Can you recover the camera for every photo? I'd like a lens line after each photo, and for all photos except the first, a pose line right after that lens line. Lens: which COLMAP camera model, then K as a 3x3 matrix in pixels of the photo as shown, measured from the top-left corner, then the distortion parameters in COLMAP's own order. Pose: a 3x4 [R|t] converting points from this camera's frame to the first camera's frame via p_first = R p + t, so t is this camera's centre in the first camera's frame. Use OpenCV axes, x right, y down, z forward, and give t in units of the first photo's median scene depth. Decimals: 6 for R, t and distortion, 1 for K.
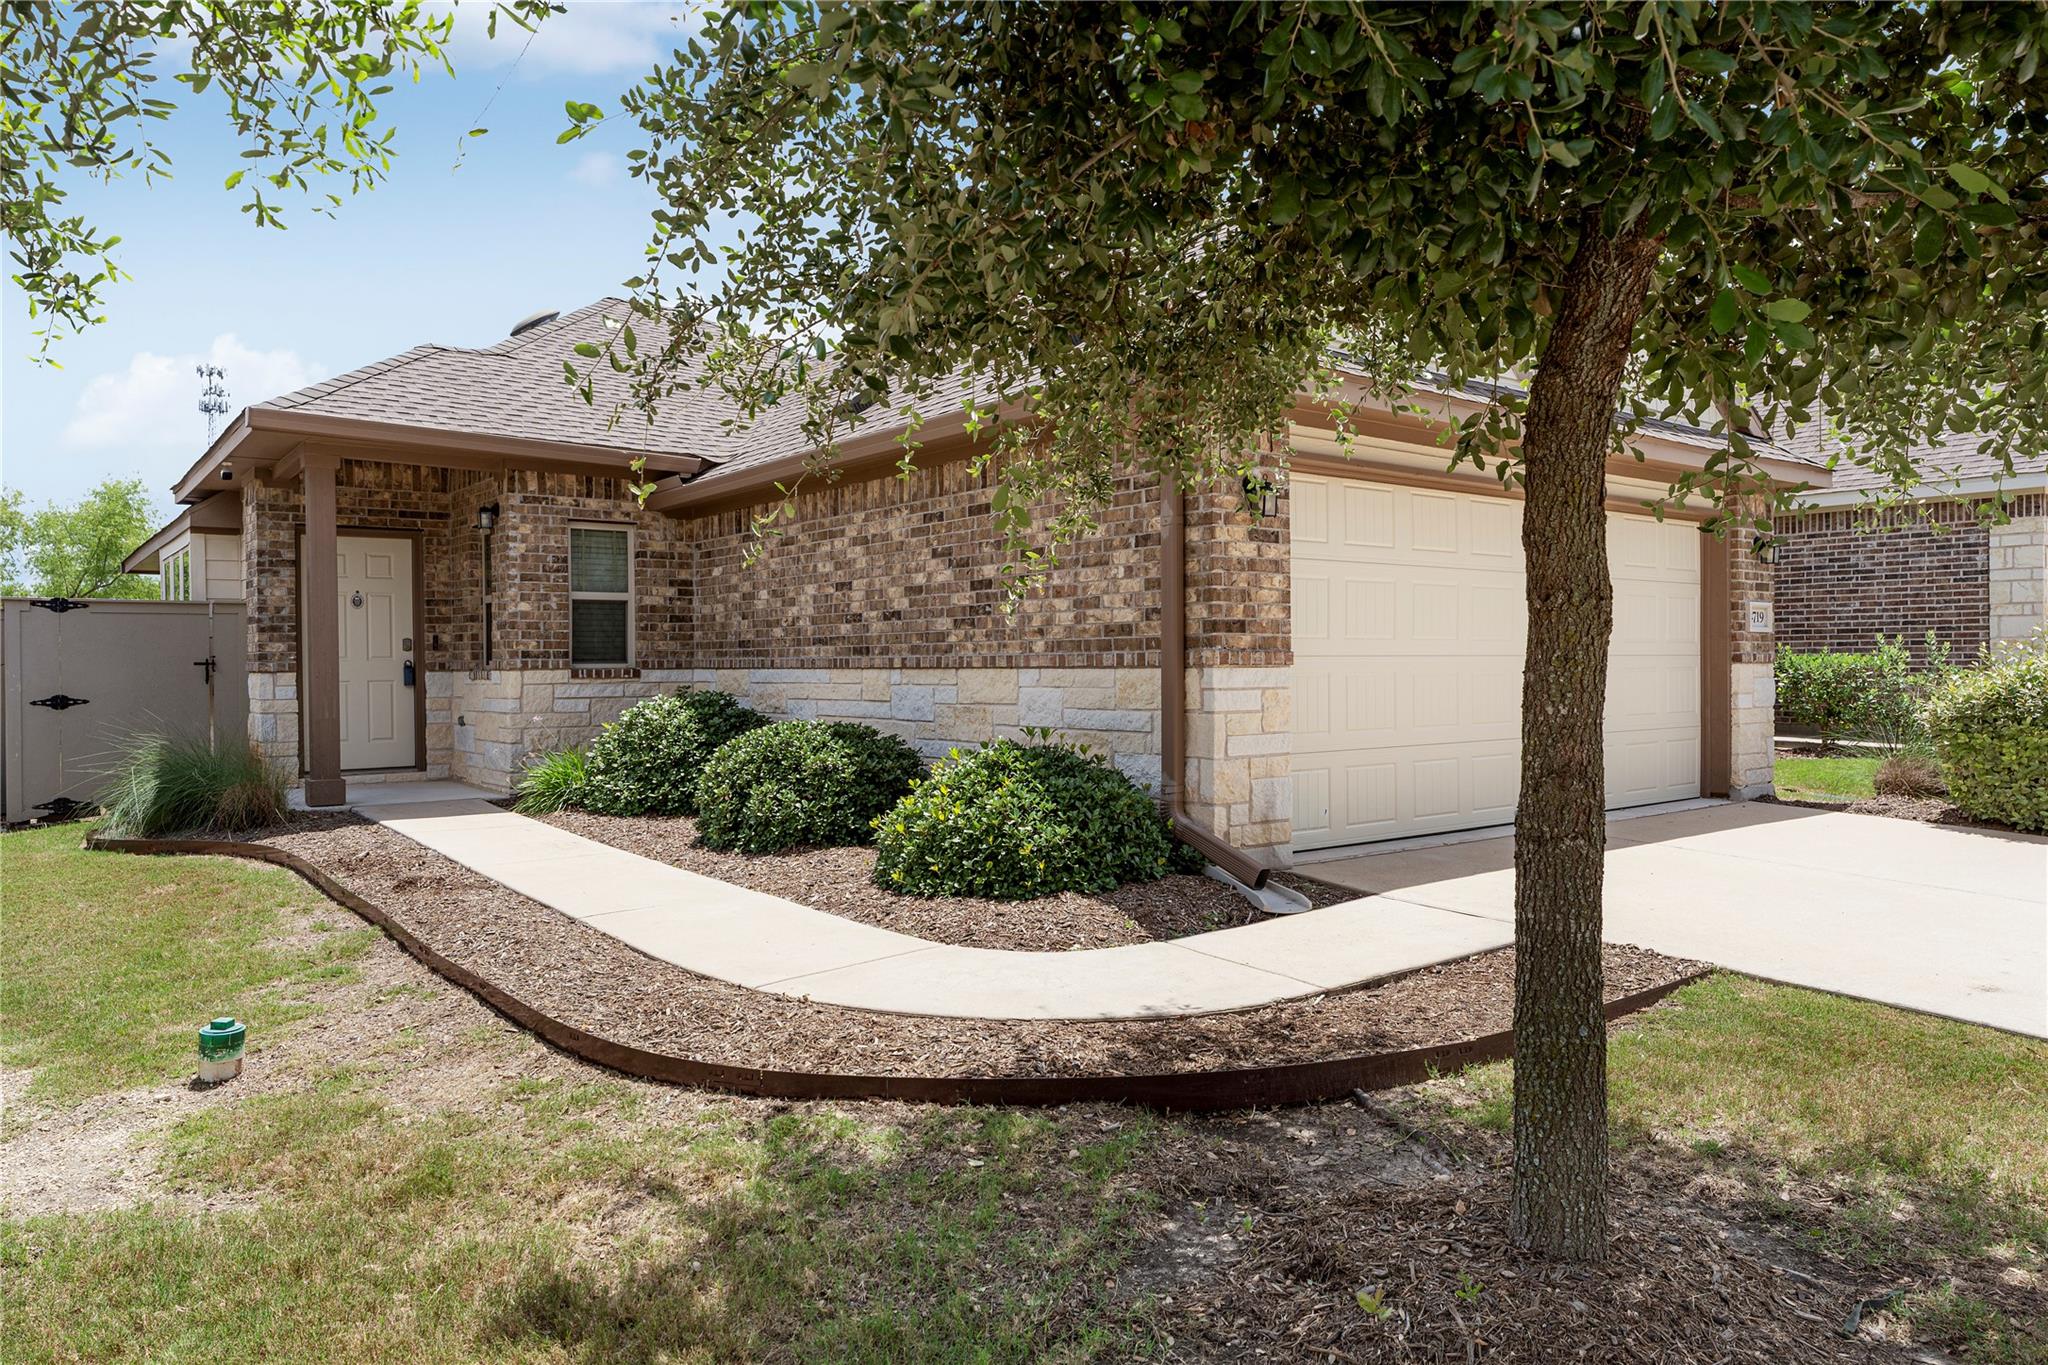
lens RADIAL K [[1373.2, 0, 1024.0], [0, 1373.2, 682.5], [0, 0, 1]] dist [-0.004613, -0.001801]
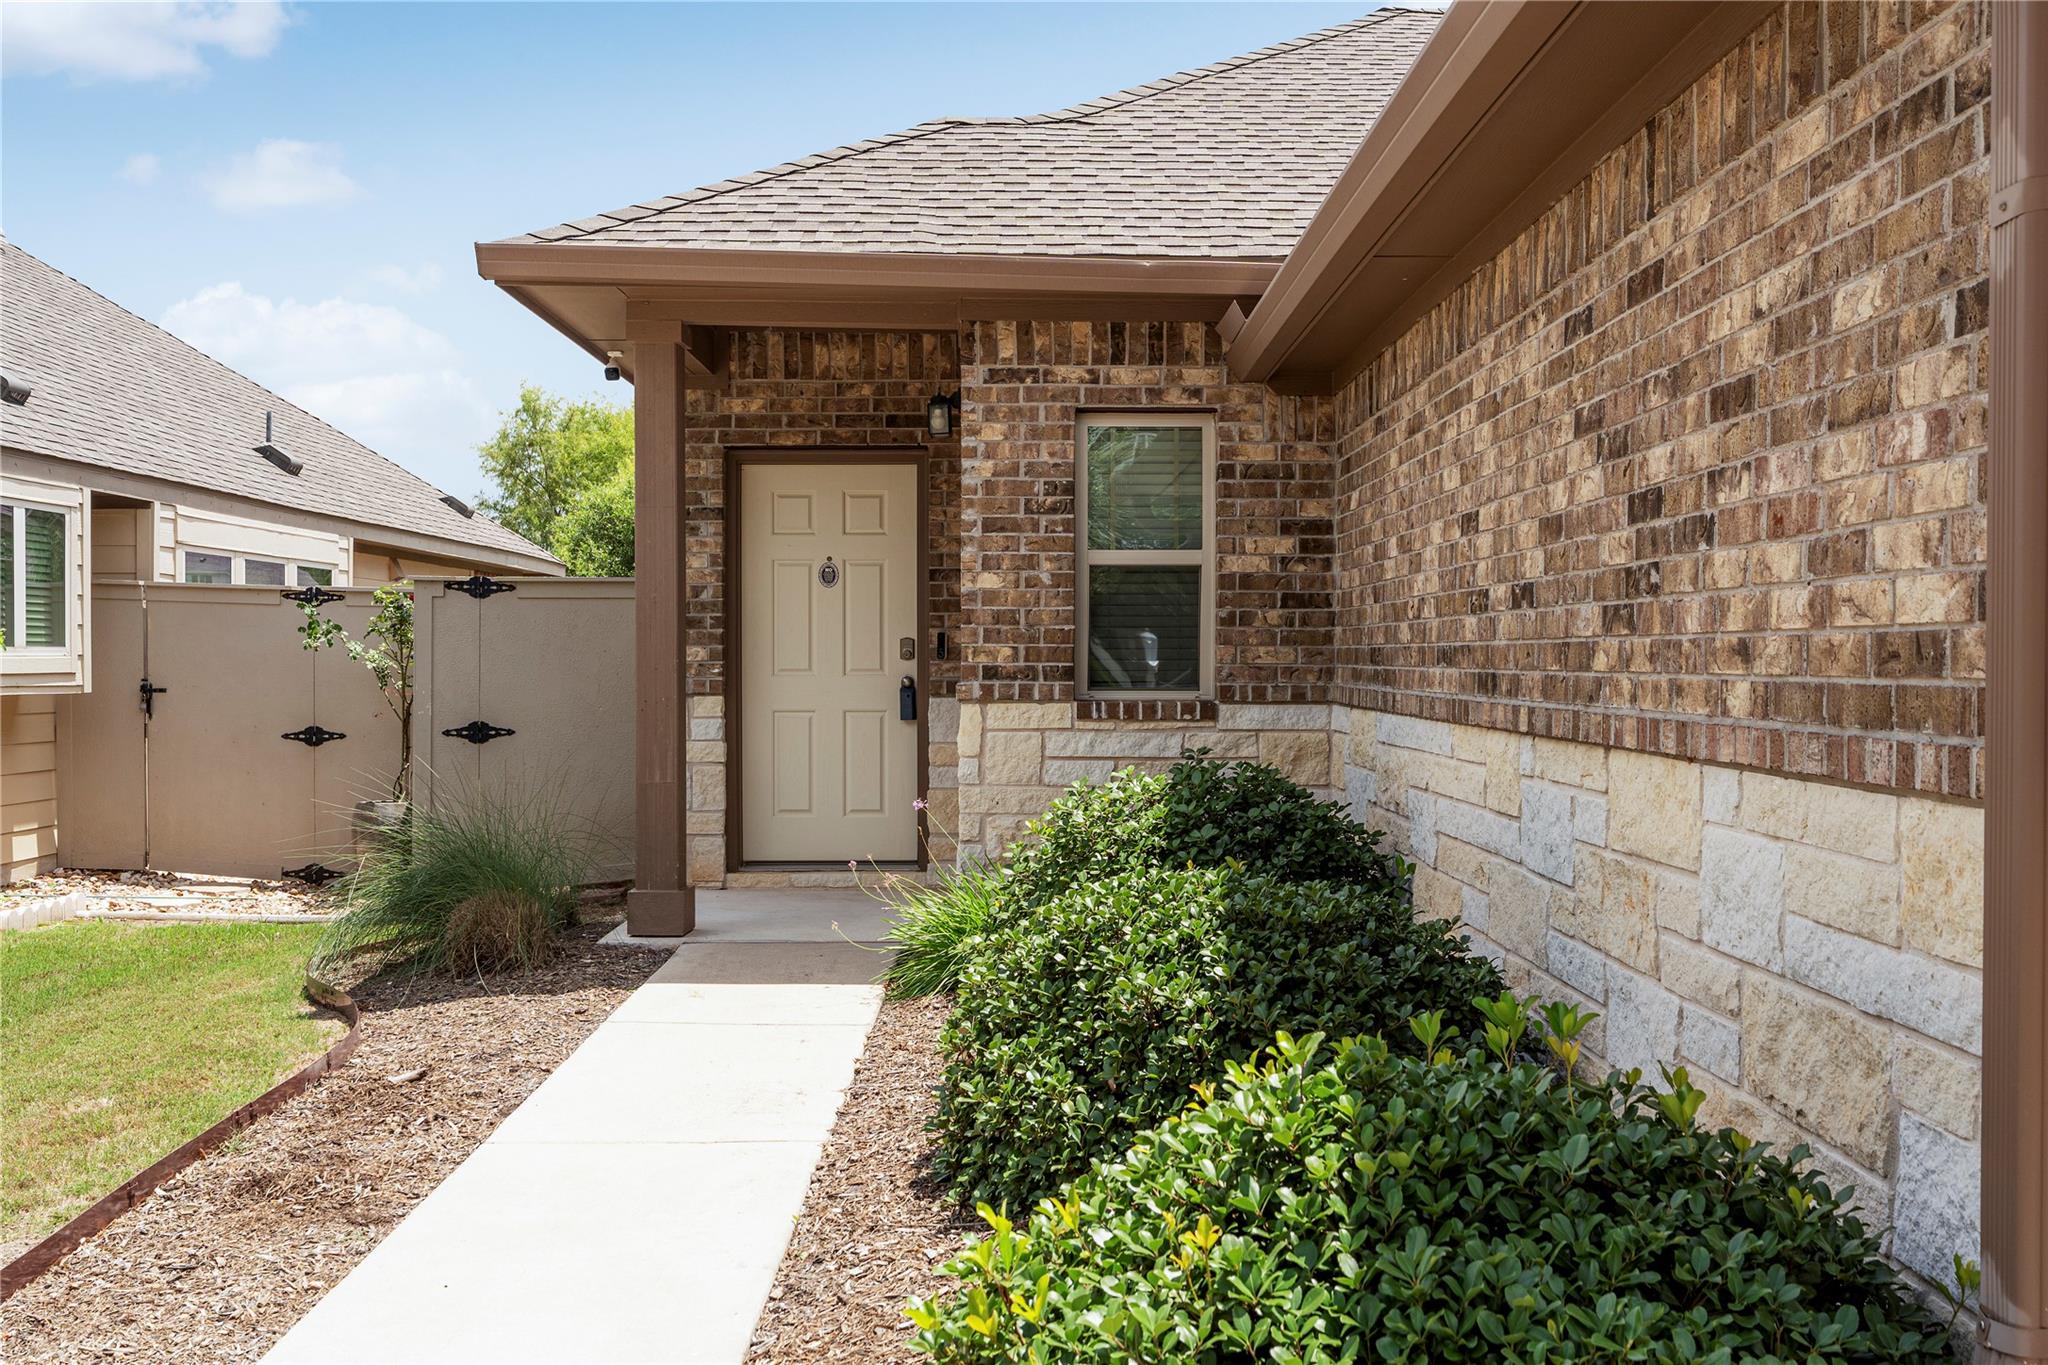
lens RADIAL K [[2022.2, 0, 1031.1], [0, 2022.2, 674.5], [0, 0, 1]] dist [0.005626, 0.001039]
pose [[0.790877, 0.014677, -0.611799, 0.120305], [-0.015994, 0.999867, 0.003310, -0.022533], [0.611766, 0.007167, 0.791007, 0.401020]]
